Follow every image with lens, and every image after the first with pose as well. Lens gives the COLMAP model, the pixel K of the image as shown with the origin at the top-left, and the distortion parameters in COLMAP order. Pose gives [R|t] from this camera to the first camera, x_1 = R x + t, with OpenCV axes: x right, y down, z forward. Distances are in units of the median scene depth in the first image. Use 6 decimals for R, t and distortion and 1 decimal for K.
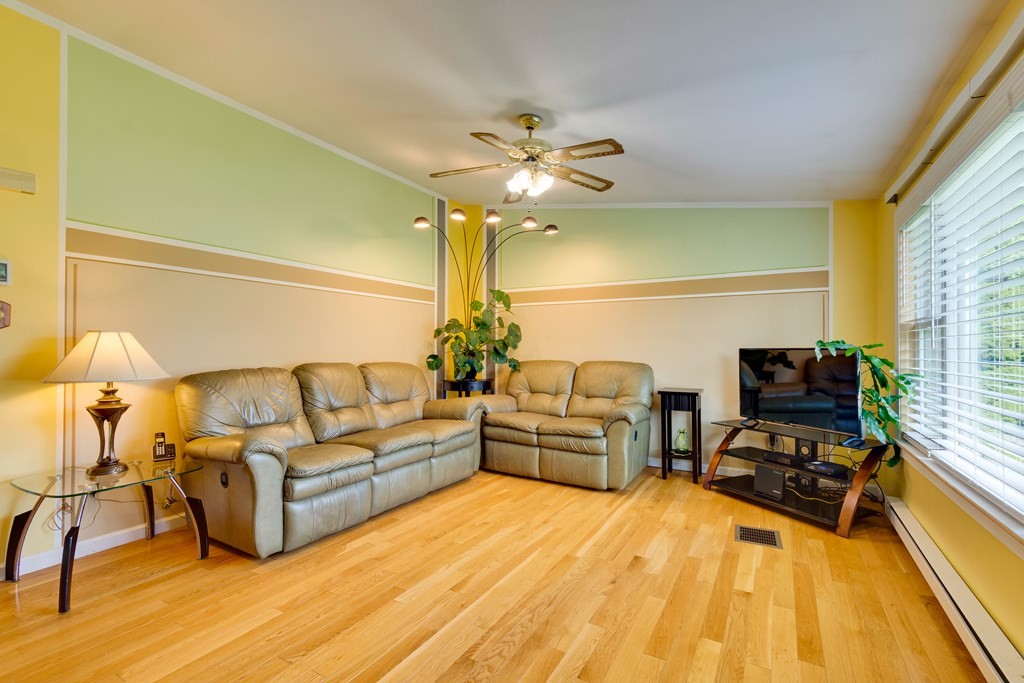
lens RADIAL K [[459.6, 0, 511.0], [0, 459.6, 343.2], [0, 0, 1]] dist [0.016115, -0.005161]
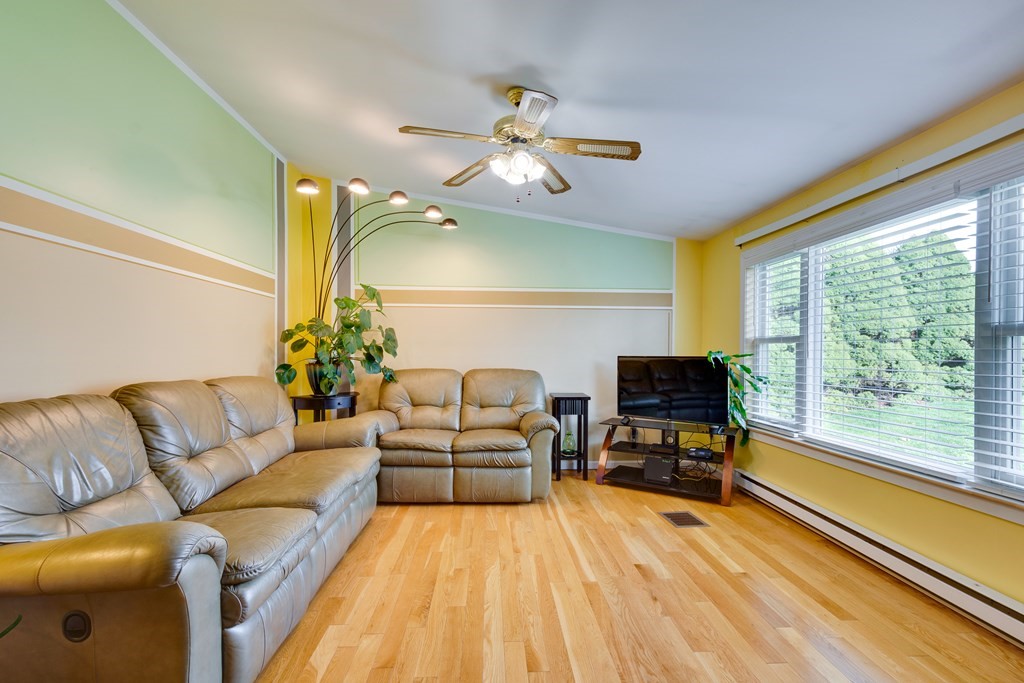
lens RADIAL K [[445.3, 0, 511.7], [0, 445.3, 354.0], [0, 0, 1]] dist [0.015805, -0.005319]
pose [[0.837234, -0.000405, 0.546844, -0.340748], [-0.009692, 0.999832, 0.015580, -0.008817], [-0.546758, -0.018344, 0.837090, 0.233832]]
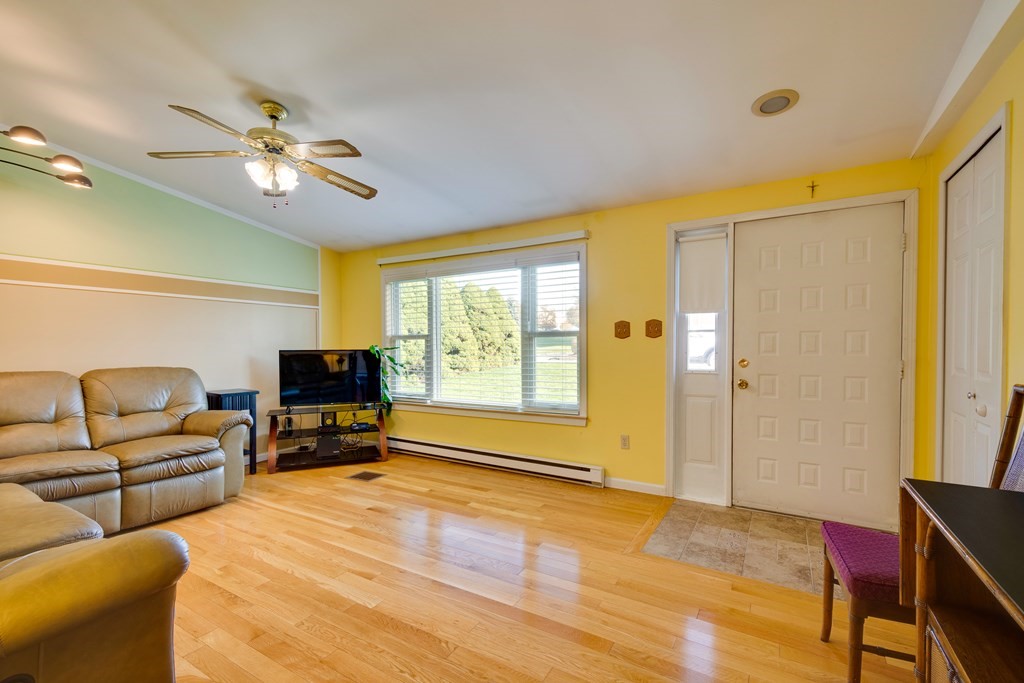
lens RADIAL K [[445.3, 0, 511.7], [0, 445.3, 354.0], [0, 0, 1]] dist [0.015805, -0.005319]
pose [[0.017845, -0.019077, 0.999659, -0.687901], [-0.007508, 0.999787, 0.019214, -0.006481], [-0.999813, -0.007849, 0.017698, 0.393400]]
